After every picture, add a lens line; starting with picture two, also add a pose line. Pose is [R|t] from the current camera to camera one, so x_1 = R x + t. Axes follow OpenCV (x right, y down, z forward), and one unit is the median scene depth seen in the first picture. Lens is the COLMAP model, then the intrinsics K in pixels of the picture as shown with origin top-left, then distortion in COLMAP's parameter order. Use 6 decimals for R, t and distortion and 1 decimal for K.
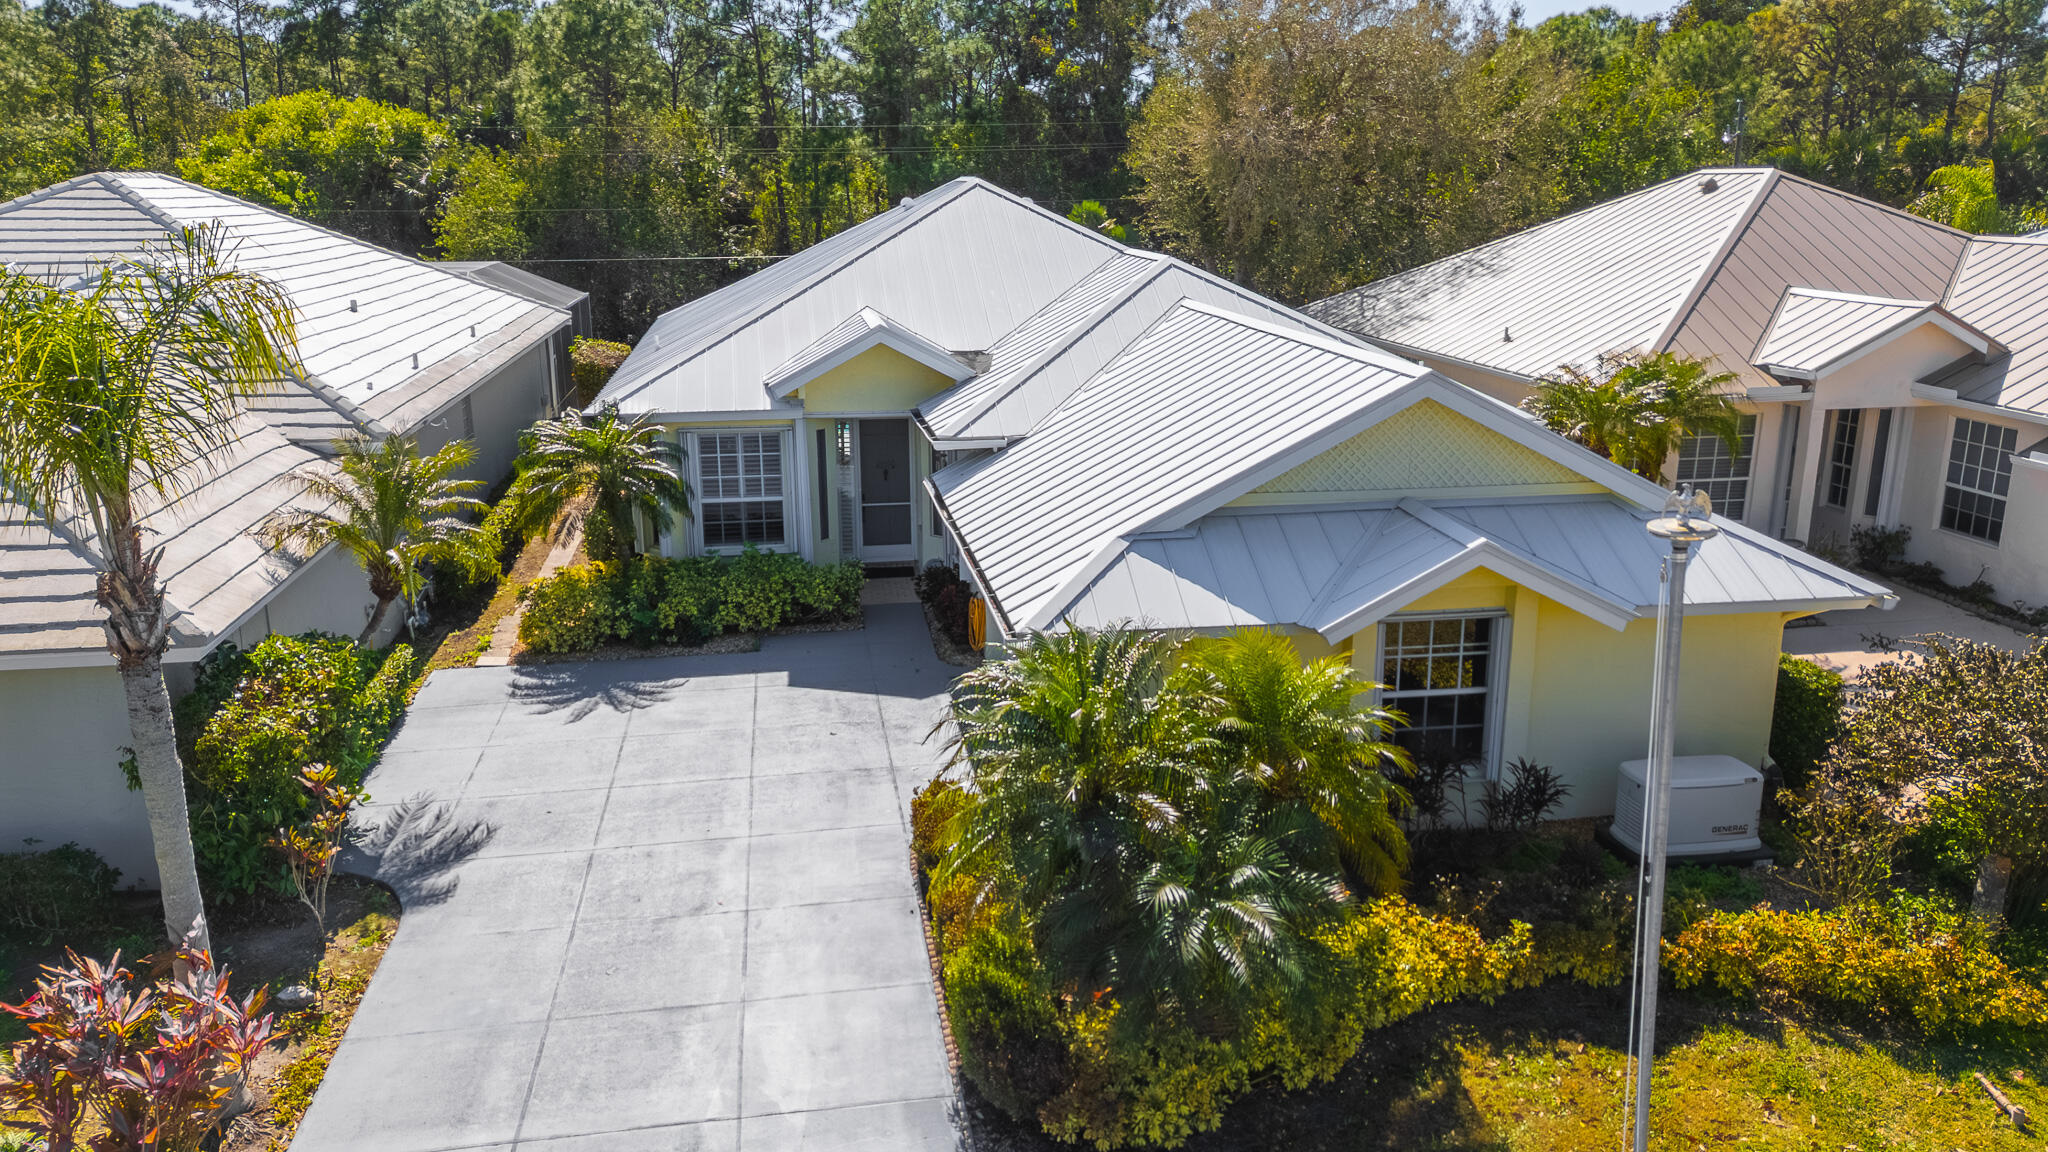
lens RADIAL K [[1496.4, 0, 1024.0], [0, 1496.4, 576.0], [0, 0, 1]] dist [0.071807, -0.074109]
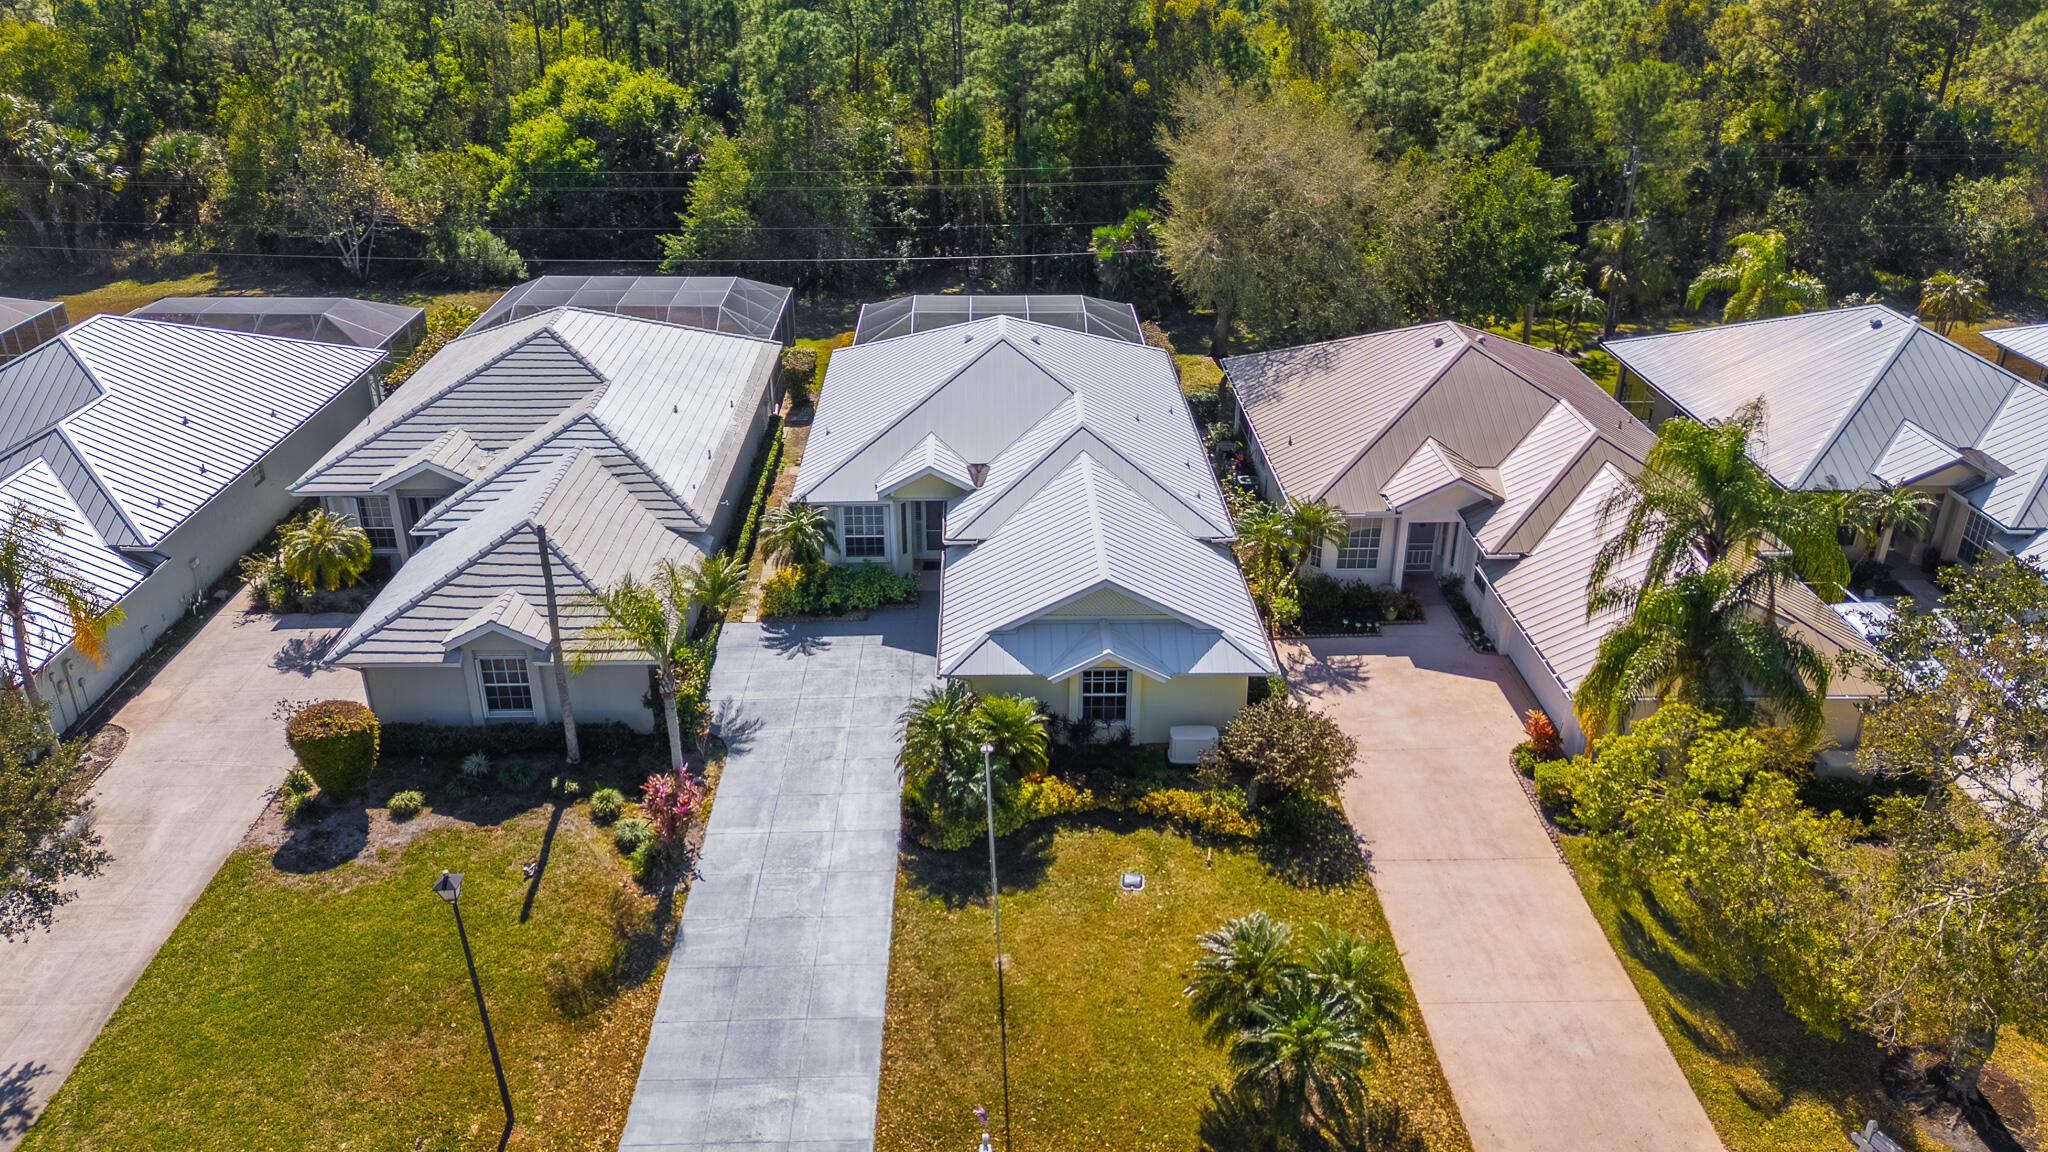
lens RADIAL K [[1496.4, 0, 1024.0], [0, 1496.4, 576.0], [0, 0, 1]] dist [0.071807, -0.074109]
pose [[0.991012, 0.061750, -0.118666, 0.303512], [-0.038621, 0.981380, 0.188151, -0.433466], [0.128075, -0.181877, 0.974945, -1.079227]]
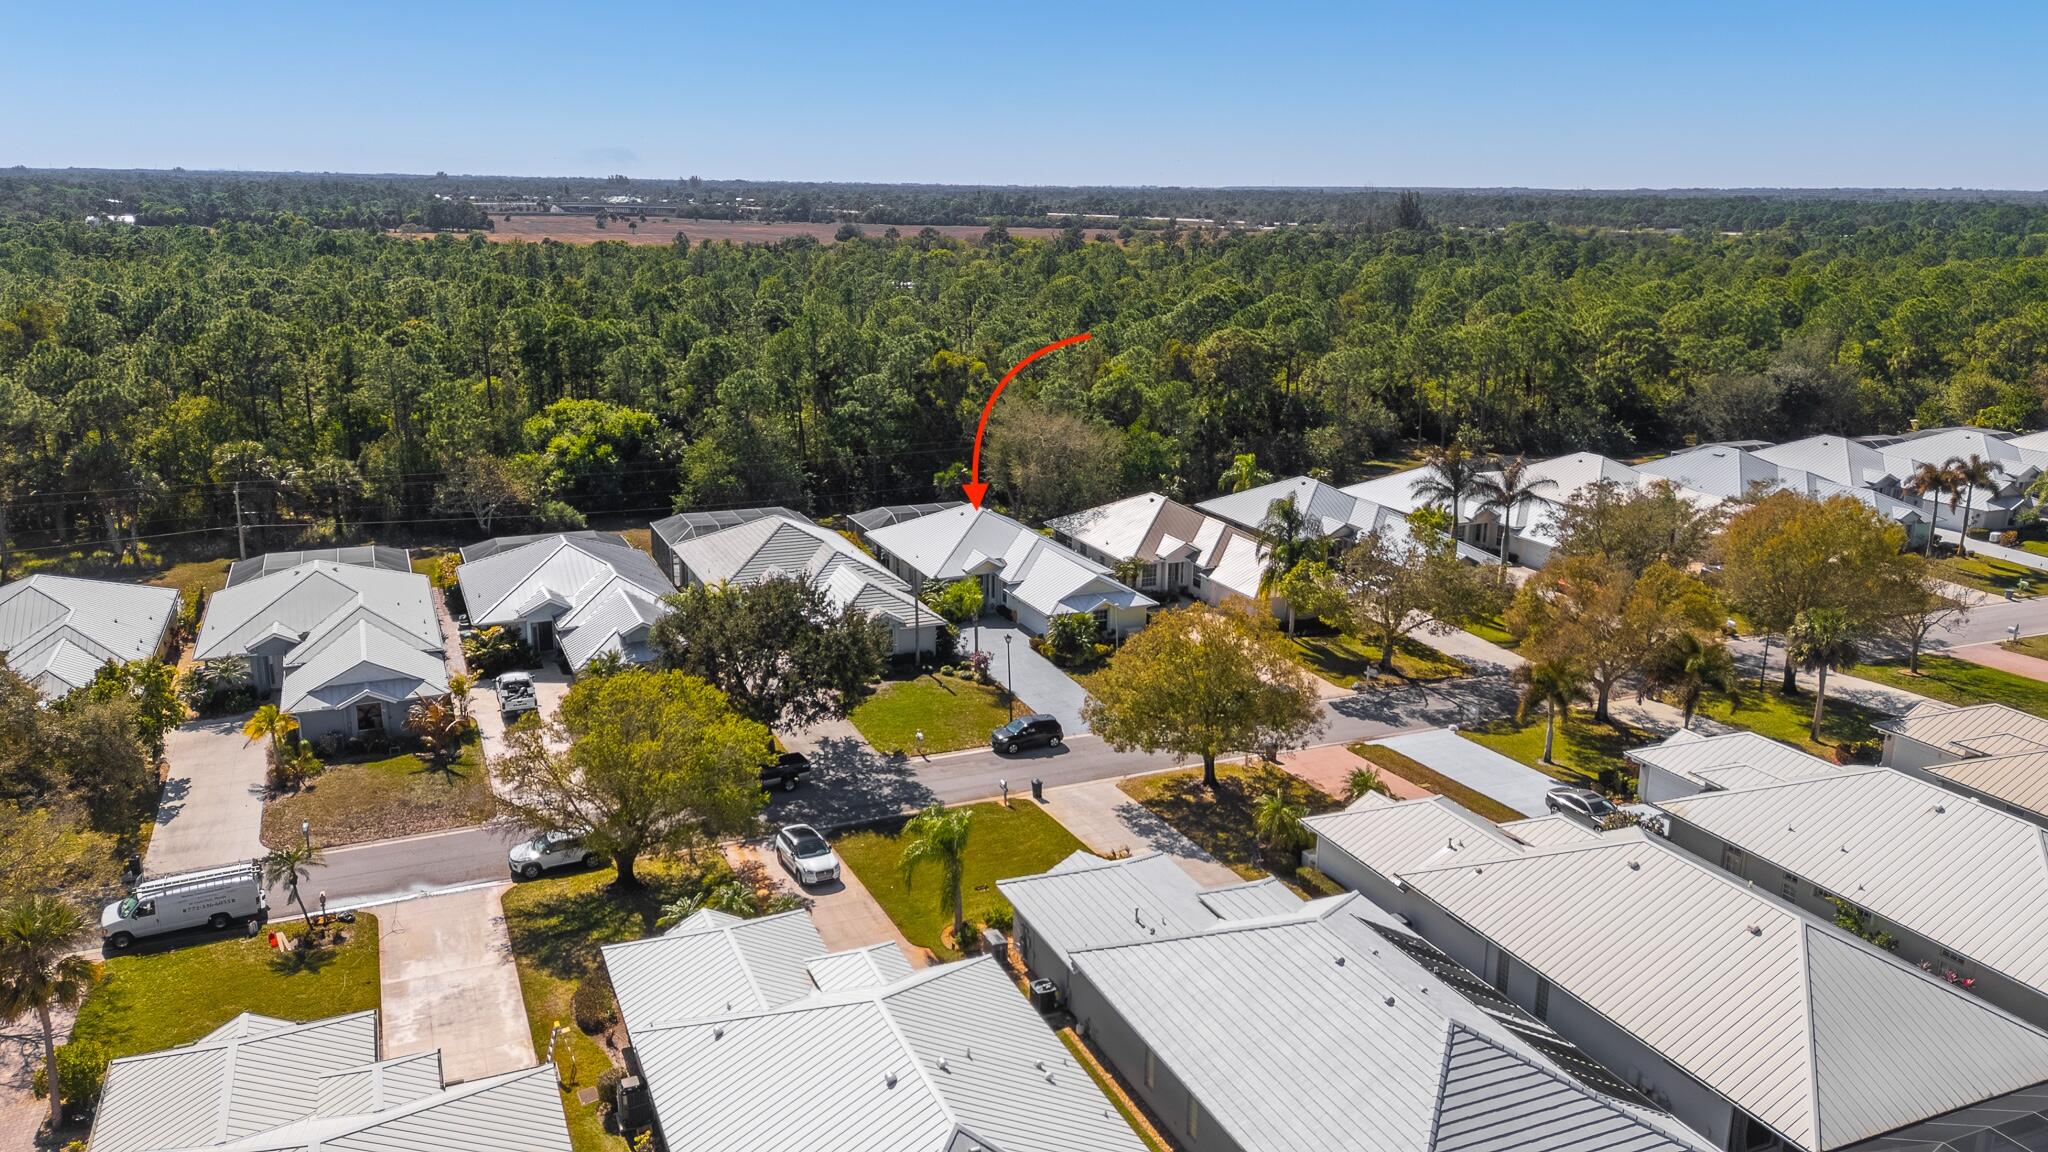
lens RADIAL K [[1478.2, 0, 1024.0], [0, 1478.2, 576.0], [0, 0, 1]] dist [0.076298, 0.000084]
pose [[0.969043, -0.048994, 0.241982, -1.248856], [0.048785, 0.998786, 0.006861, -0.140267], [-0.242025, 0.005156, 0.970256, -4.052039]]
